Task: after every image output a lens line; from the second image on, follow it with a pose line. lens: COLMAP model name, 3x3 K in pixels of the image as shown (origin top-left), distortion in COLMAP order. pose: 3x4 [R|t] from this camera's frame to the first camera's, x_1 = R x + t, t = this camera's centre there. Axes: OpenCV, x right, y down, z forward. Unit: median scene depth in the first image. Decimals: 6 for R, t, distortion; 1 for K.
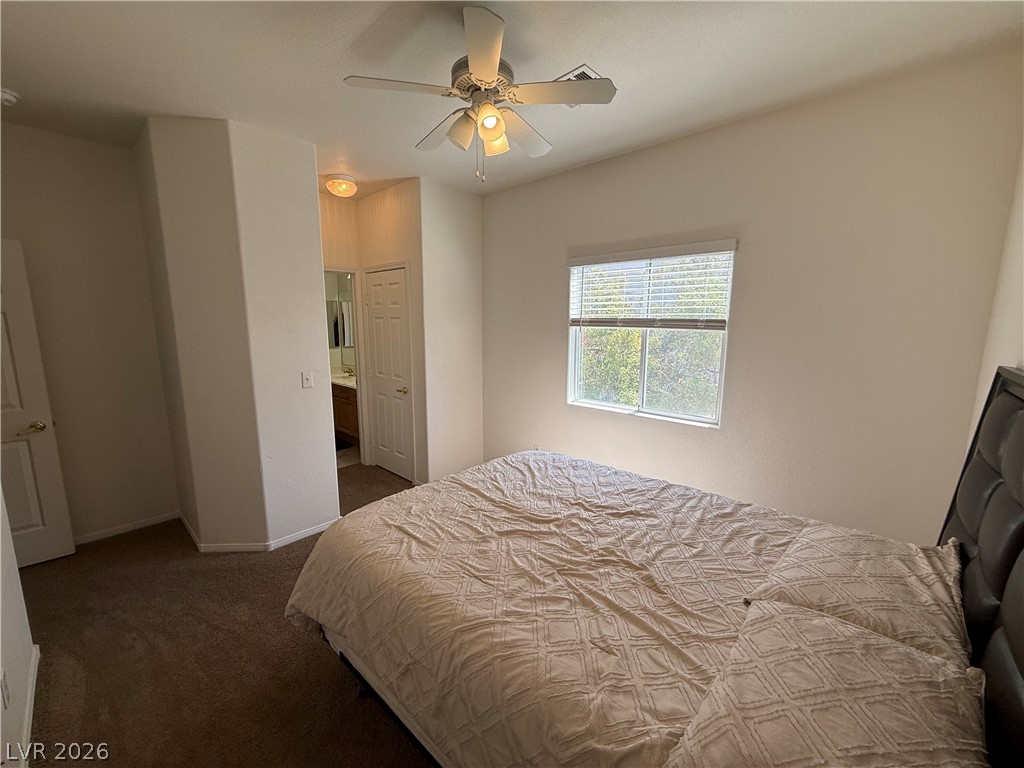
lens RADIAL K [[413.6, 0, 488.7], [0, 413.6, 377.2], [0, 0, 1]] dist [-0.002747, -0.000170]
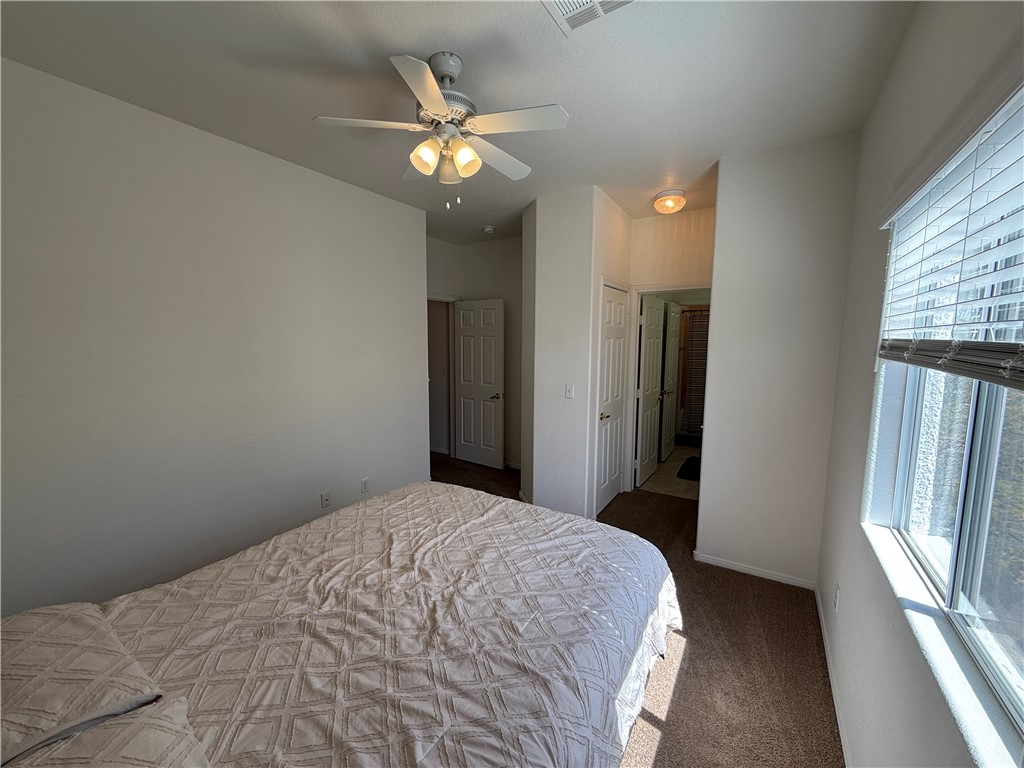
lens RADIAL K [[404.6, 0, 512.0], [0, 404.6, 384.0], [0, 0, 1]] dist [0.000019, -0.000024]
pose [[0.202478, 0.111227, -0.972950, 0.692918], [-0.150371, 0.985278, 0.081343, -0.090867], [0.967673, 0.129833, 0.216222, 0.668648]]
